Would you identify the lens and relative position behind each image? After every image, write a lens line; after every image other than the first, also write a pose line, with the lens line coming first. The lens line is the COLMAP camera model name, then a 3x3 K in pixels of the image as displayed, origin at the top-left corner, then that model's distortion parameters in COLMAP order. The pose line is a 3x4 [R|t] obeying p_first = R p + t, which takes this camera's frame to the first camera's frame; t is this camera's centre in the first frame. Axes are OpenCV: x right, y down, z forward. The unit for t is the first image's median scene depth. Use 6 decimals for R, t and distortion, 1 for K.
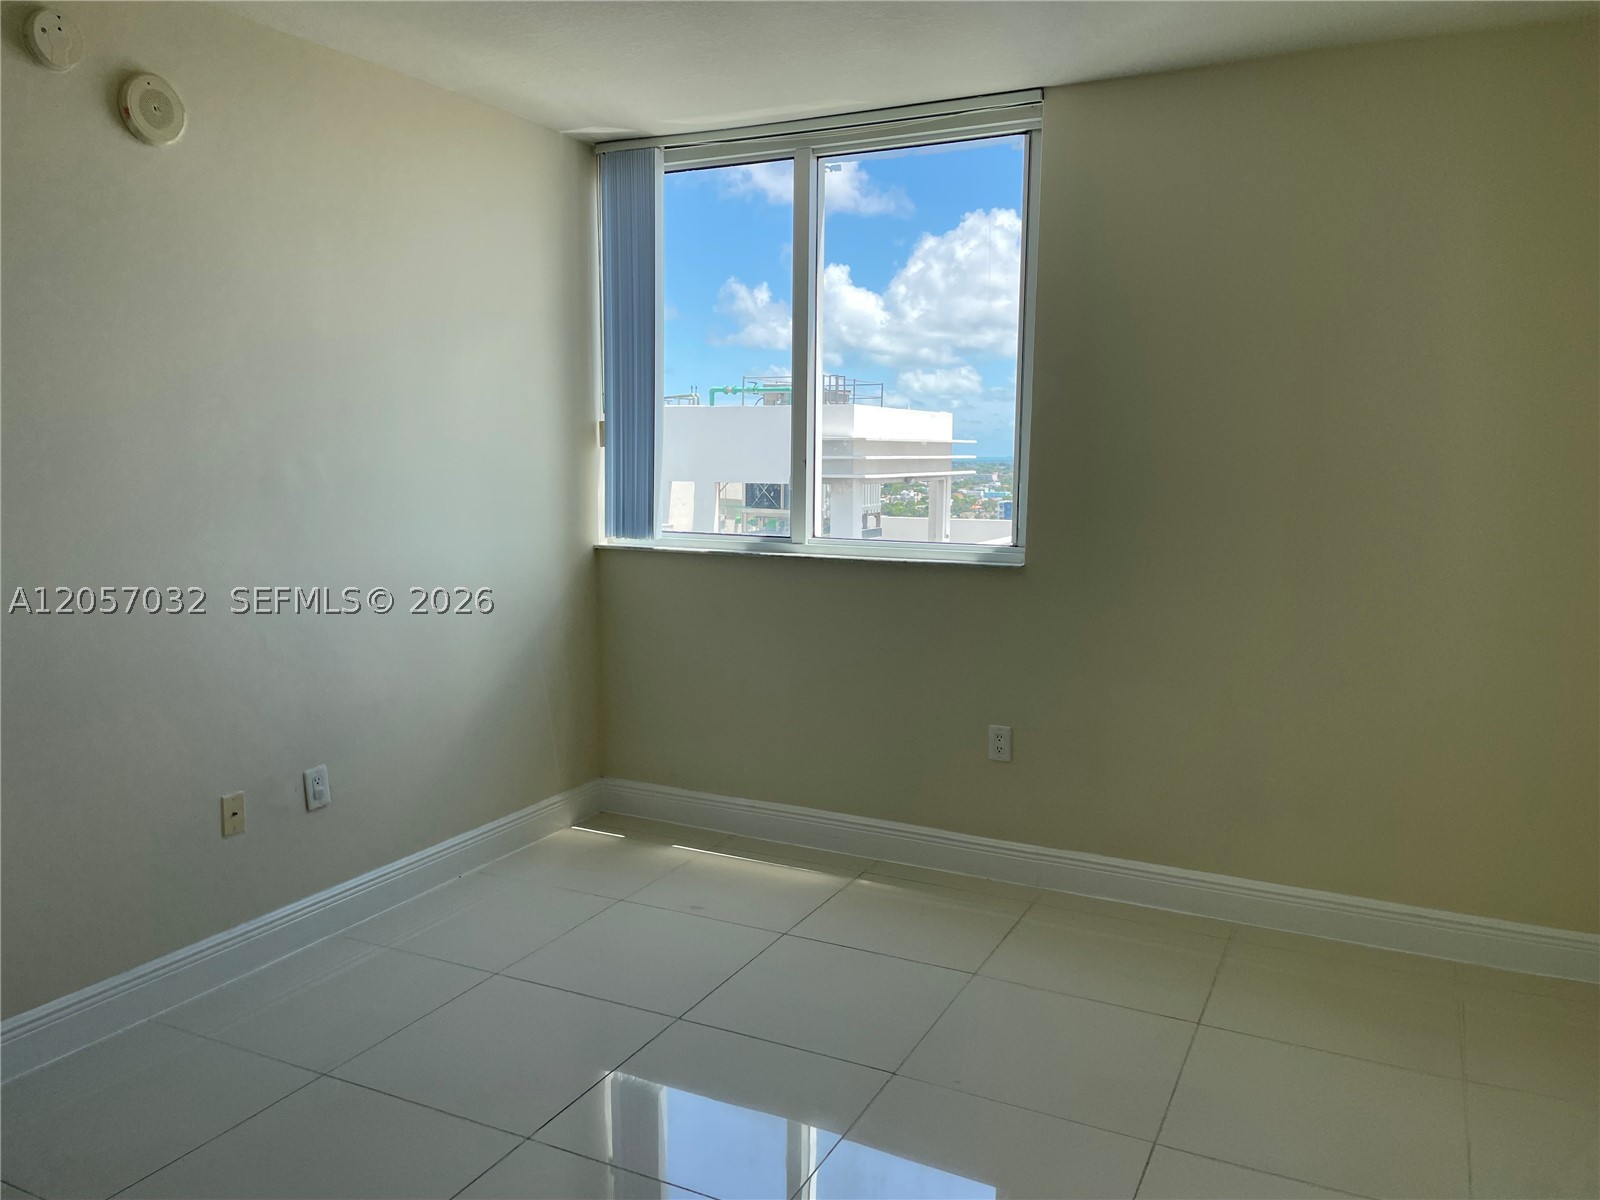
lens RADIAL K [[1208.3, 0, 797.6], [0, 1208.3, 587.1], [0, 0, 1]] dist [0.088498, -0.093650]
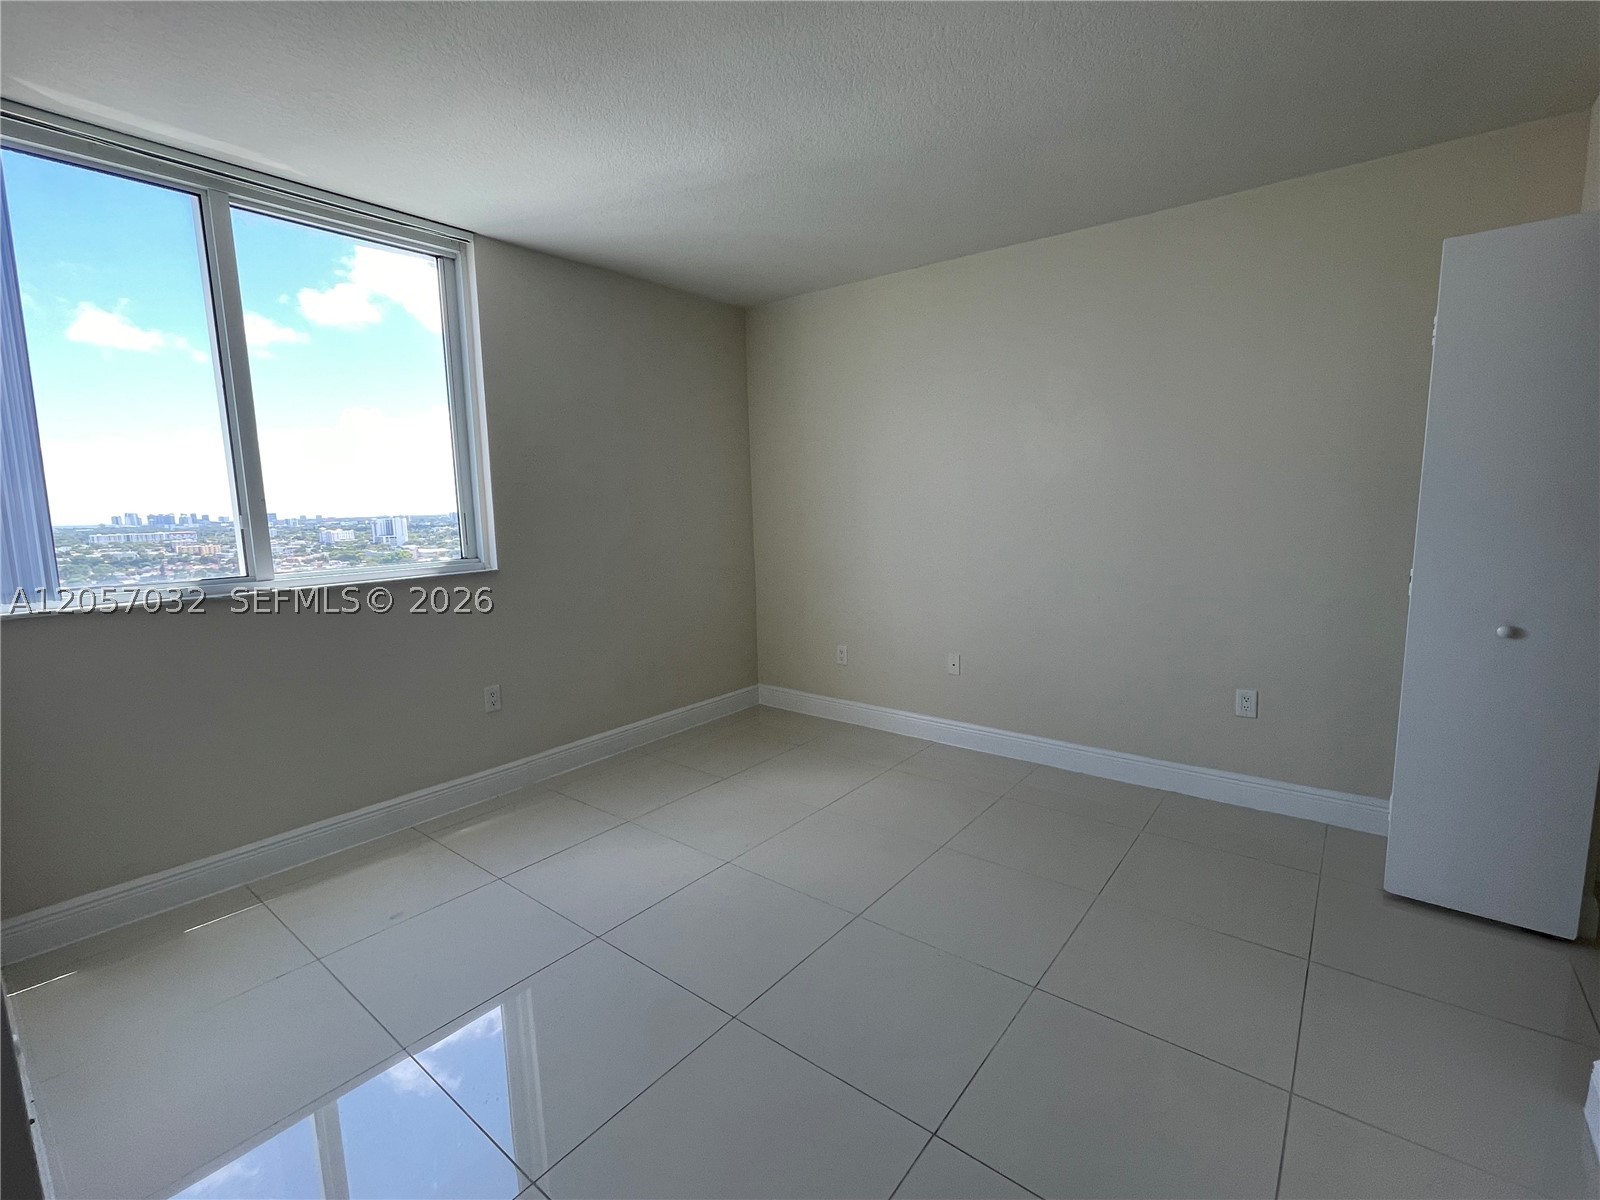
lens RADIAL K [[720.5, 0, 793.2], [0, 720.5, 599.2], [0, 0, 1]] dist [-0.003762, 0.004462]
pose [[0.206689, -0.141401, 0.968135, -0.509398], [0.134030, 0.984265, 0.115143, -0.031137], [-0.969183, 0.105961, 0.222389, 0.430537]]
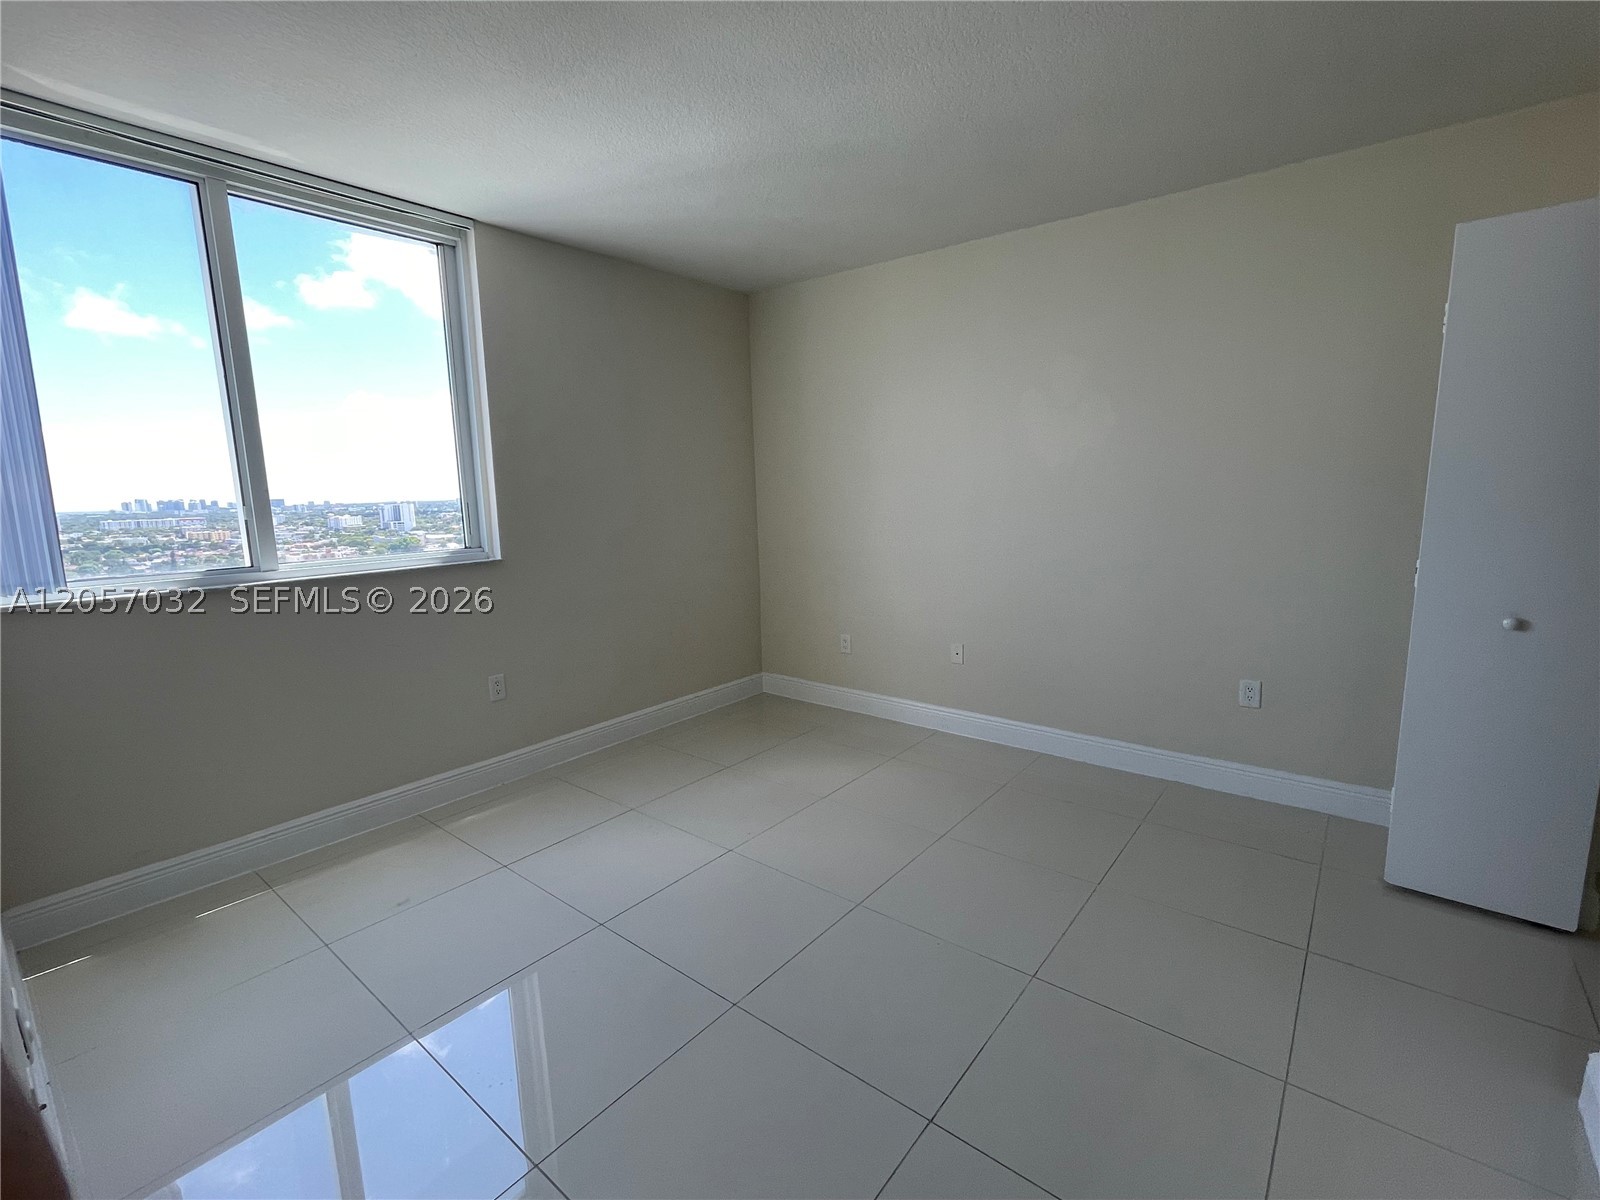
lens RADIAL K [[720.5, 0, 794.4], [0, 720.5, 600.0], [0, 0, 1]] dist [-0.003762, 0.004462]
pose [[0.214450, -0.161837, 0.963234, -0.507355], [0.134916, 0.981632, 0.134891, -0.034739], [-0.967372, 0.101028, 0.232345, 0.425895]]
